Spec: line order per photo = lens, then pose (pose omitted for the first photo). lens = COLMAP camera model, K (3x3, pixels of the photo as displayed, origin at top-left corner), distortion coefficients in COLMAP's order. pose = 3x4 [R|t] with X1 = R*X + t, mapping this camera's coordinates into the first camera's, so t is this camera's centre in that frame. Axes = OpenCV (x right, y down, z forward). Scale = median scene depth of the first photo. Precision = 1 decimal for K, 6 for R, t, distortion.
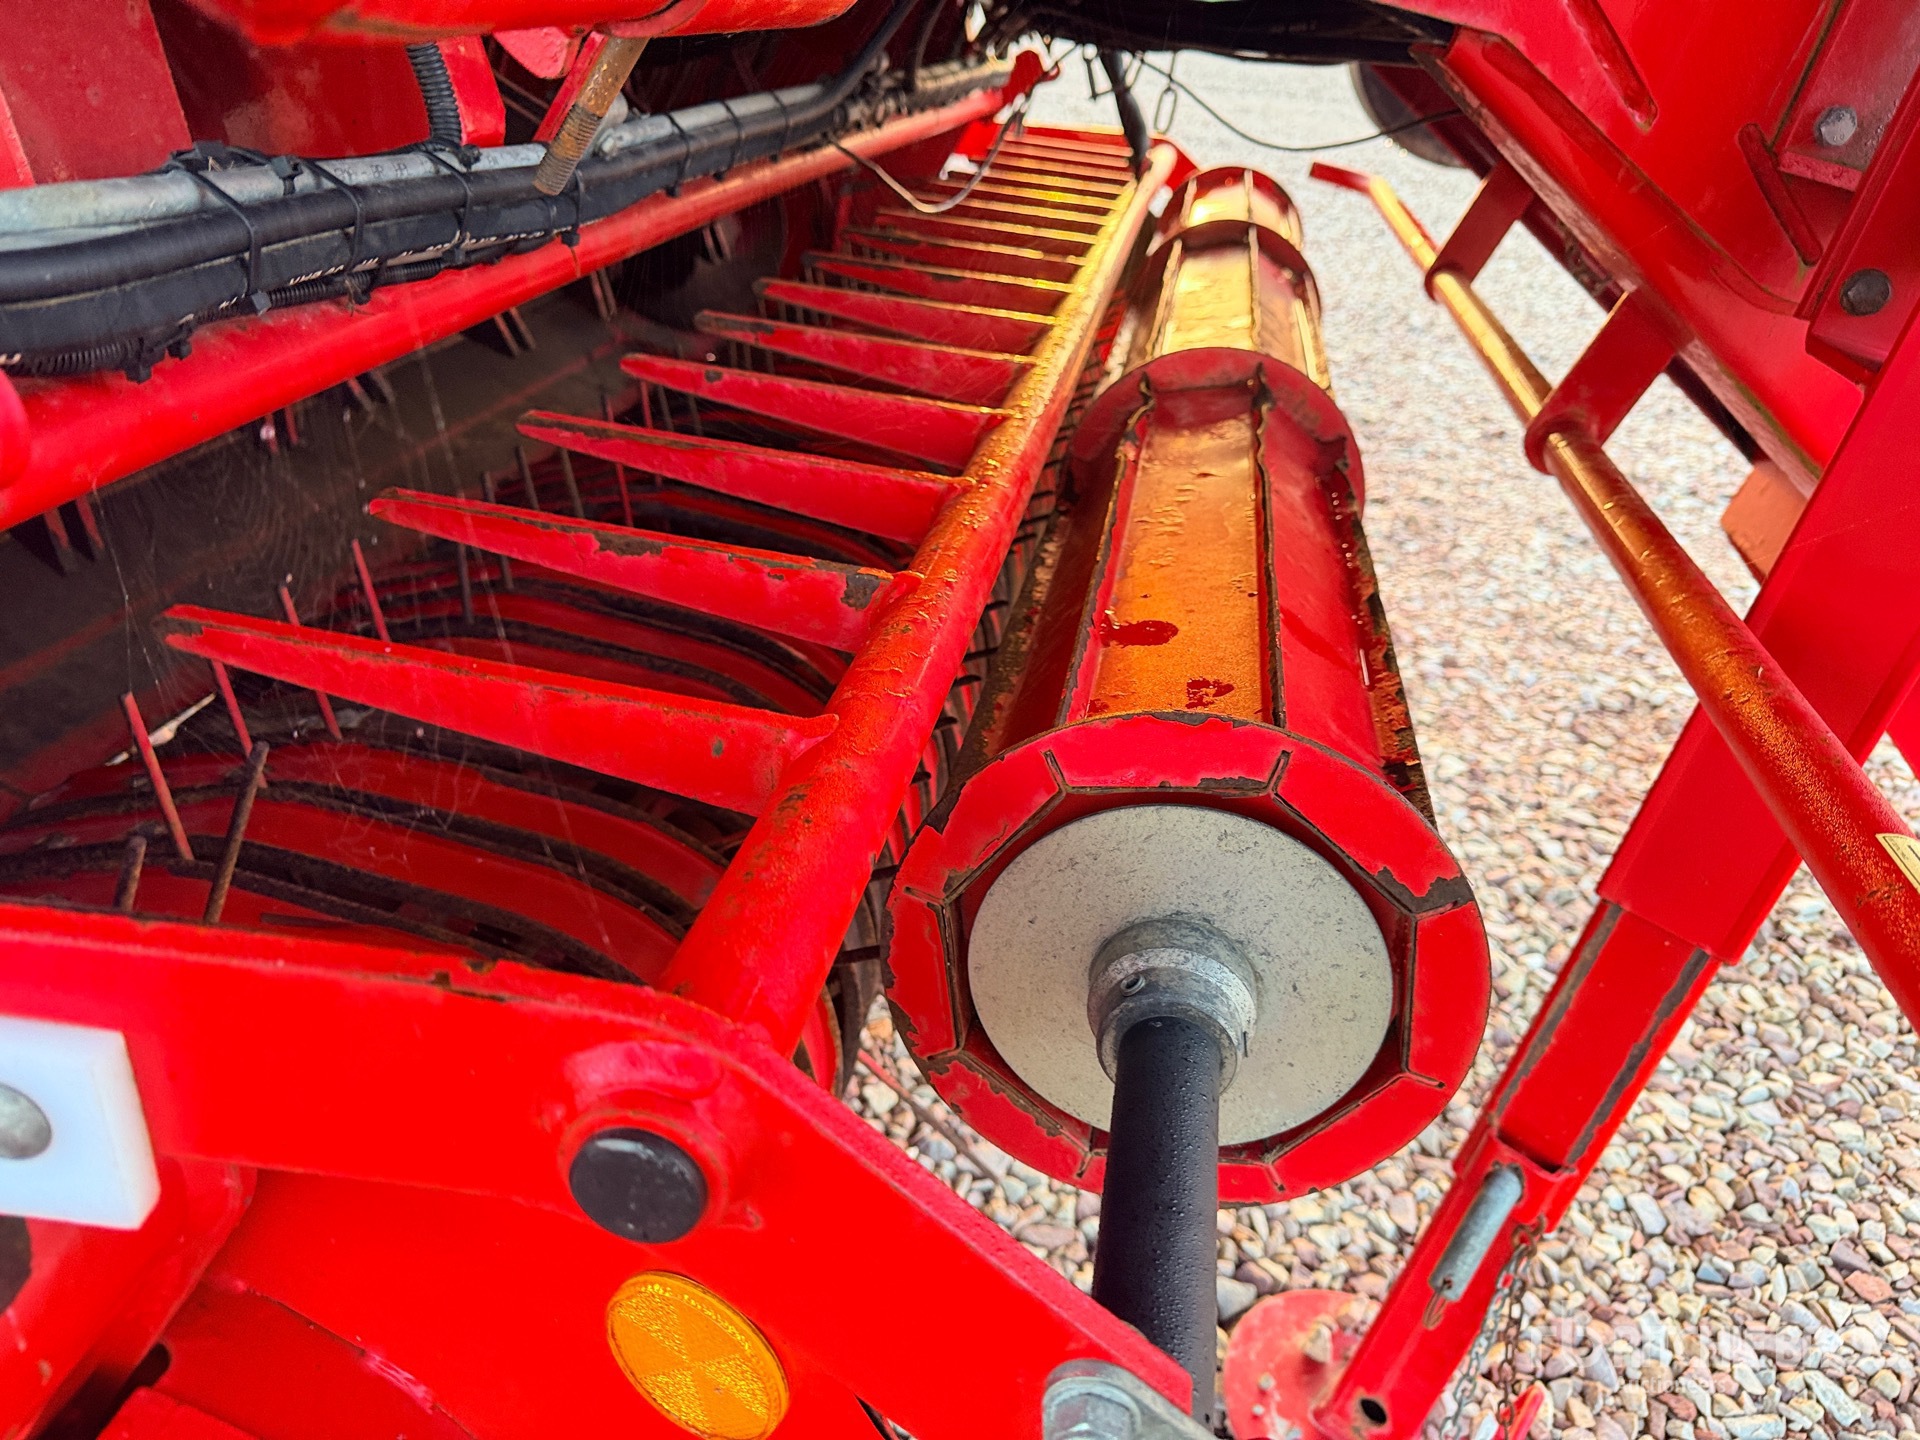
lens RADIAL K [[1345.7, 0, 954.2], [0, 1345.7, 714.1], [0, 0, 1]] dist [0.045114, -0.048279]
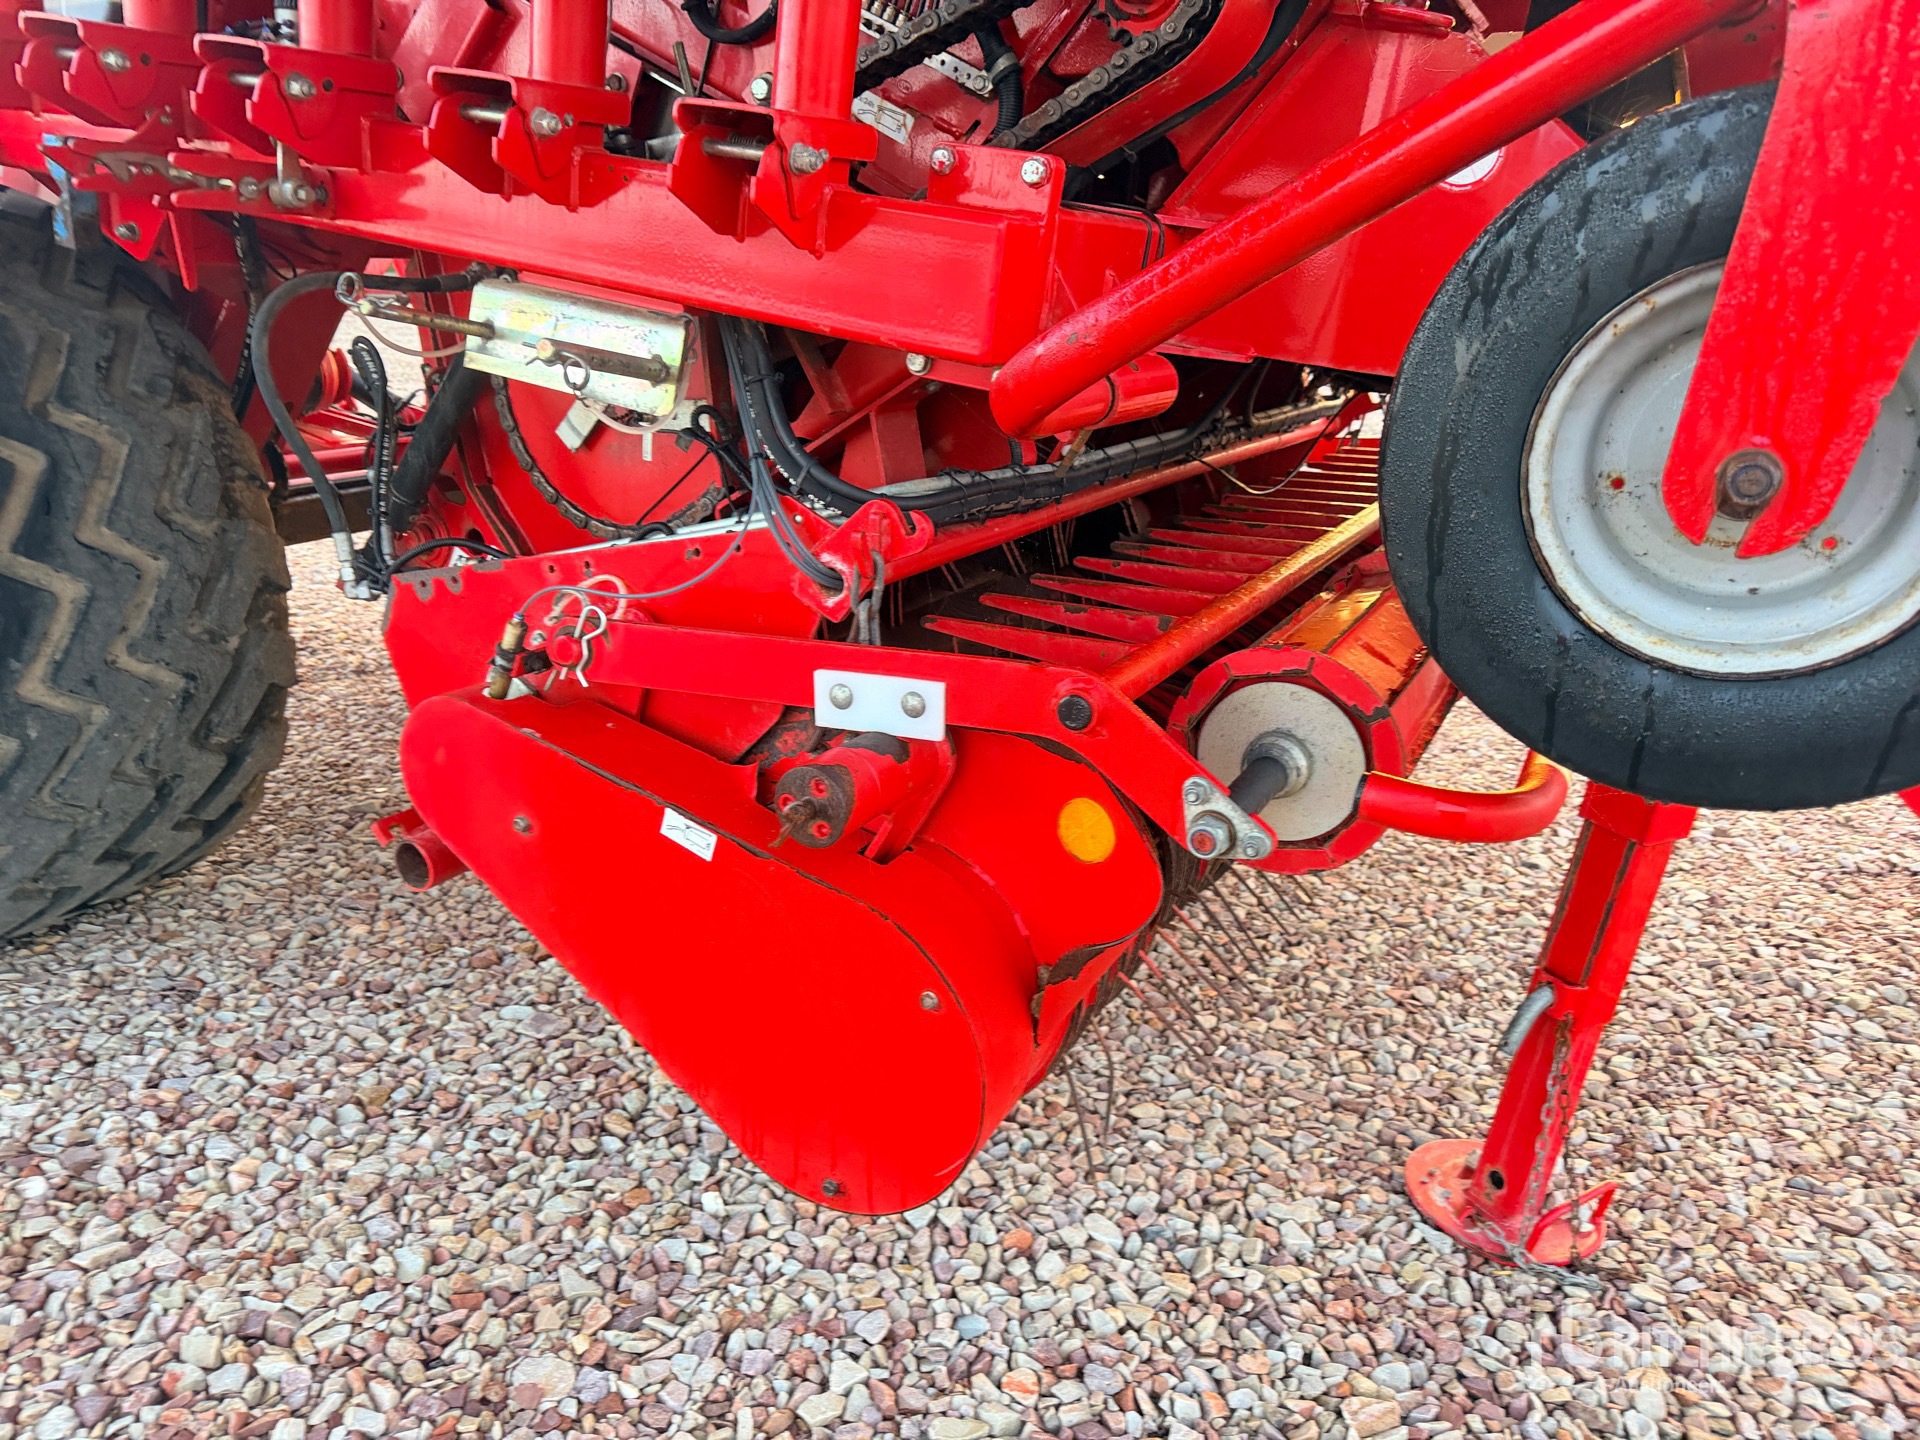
lens RADIAL K [[1345.7, 0, 968.2], [0, 1345.7, 722.3], [0, 0, 1]] dist [0.045114, -0.048279]
pose [[0.955322, 0.005916, -0.295507, 0.128022], [-0.067742, 0.977568, -0.199427, 0.243426], [0.287698, 0.210536, 0.934294, -0.558192]]
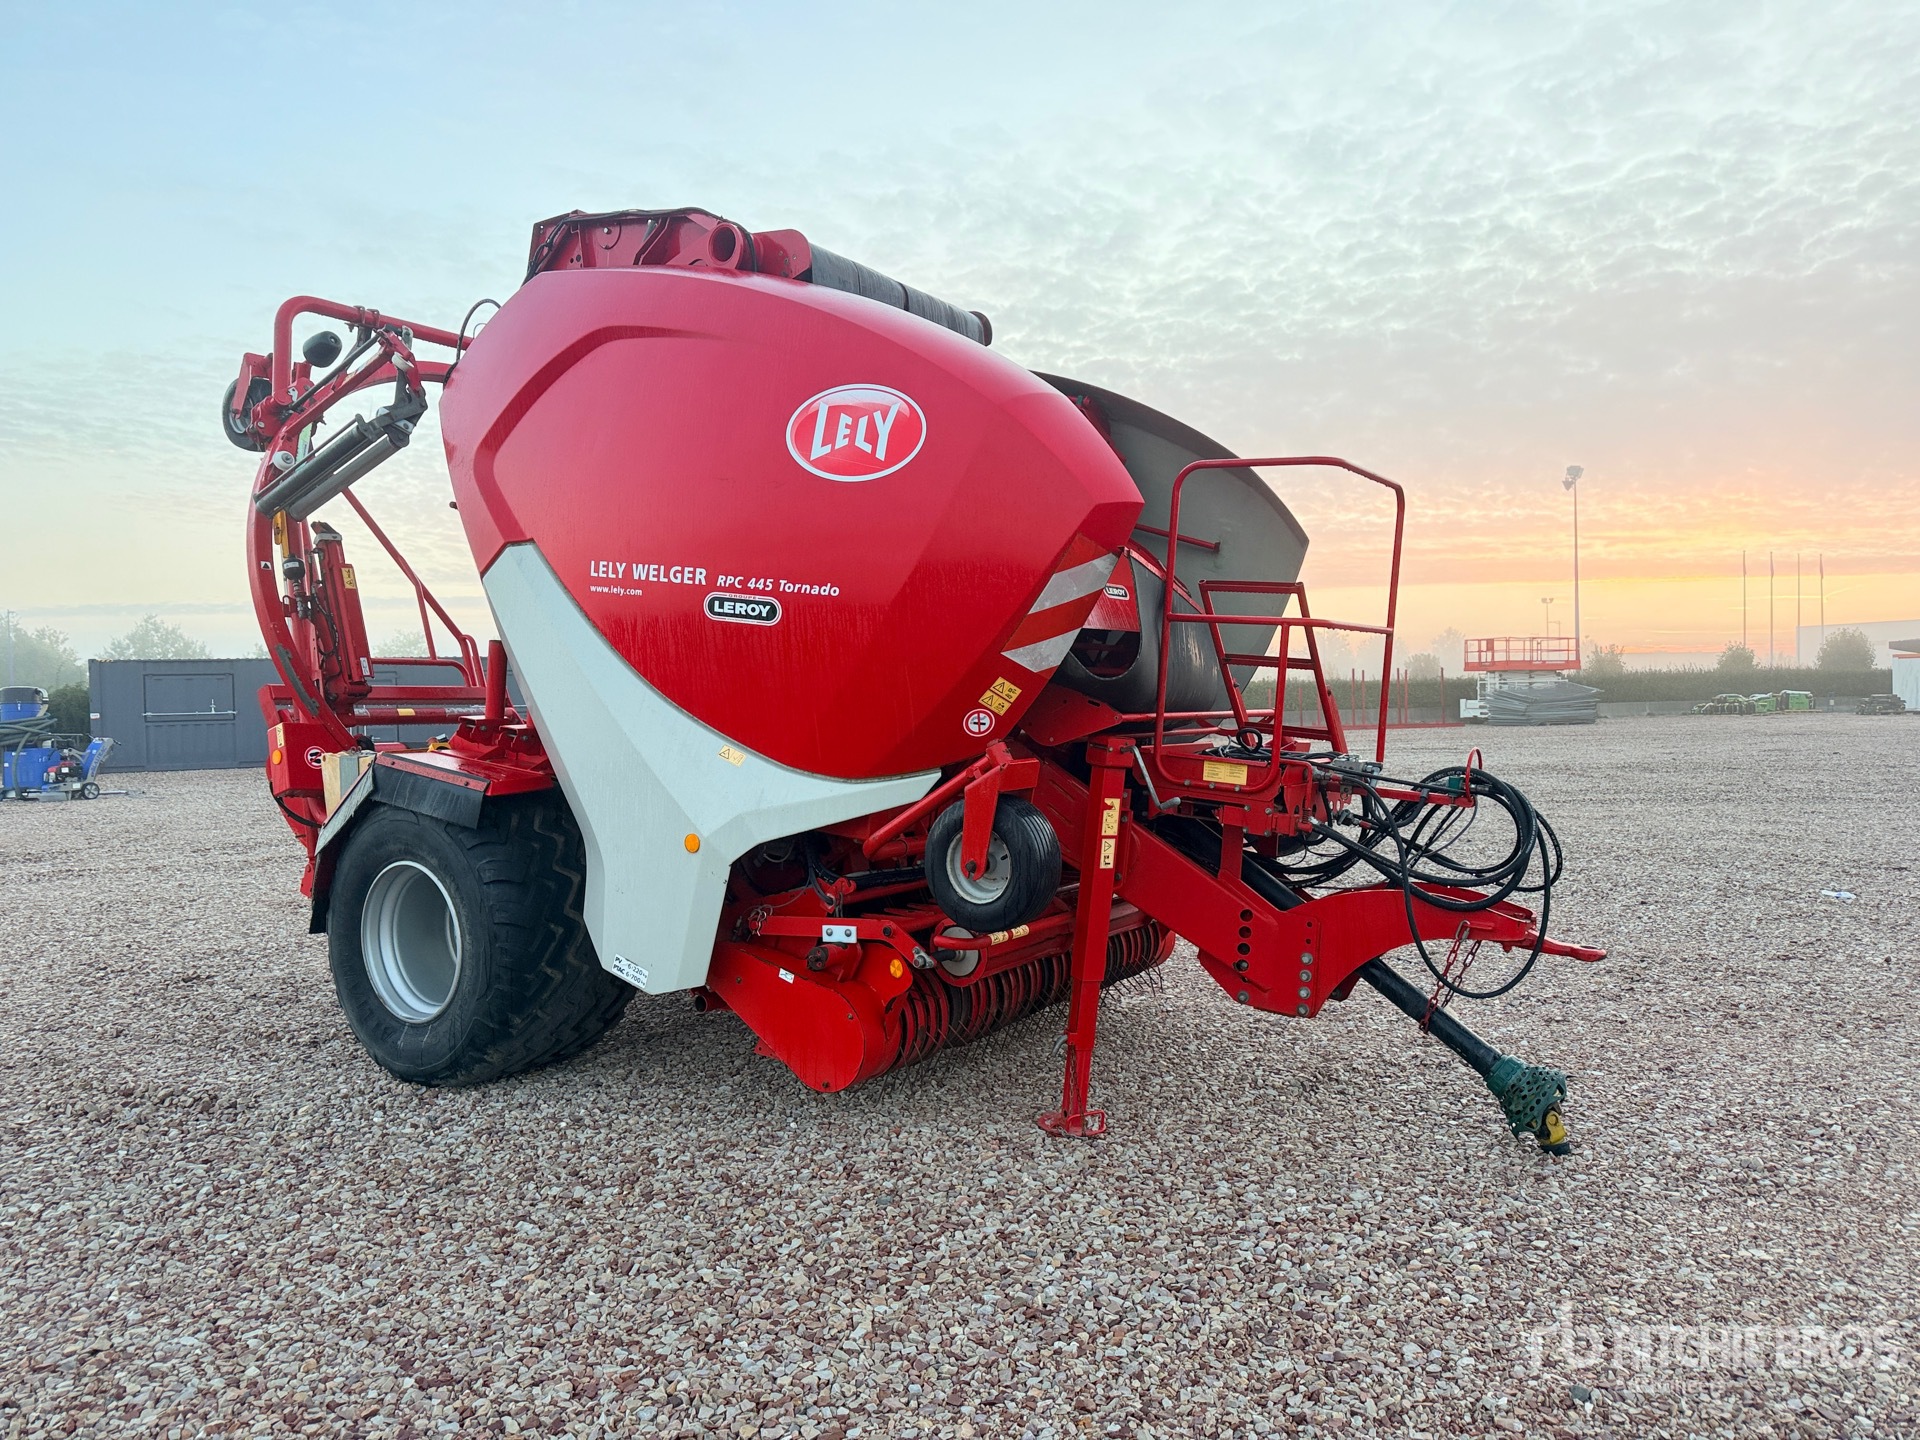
lens RADIAL K [[1345.7, 0, 965.9], [0, 1345.7, 730.3], [0, 0, 1]] dist [0.045114, -0.048279]
pose [[0.915389, -0.121385, -0.383834, 1.300559], [-0.082684, 0.876440, -0.474358, 1.078870], [0.393988, 0.465959, 0.792247, -2.281583]]
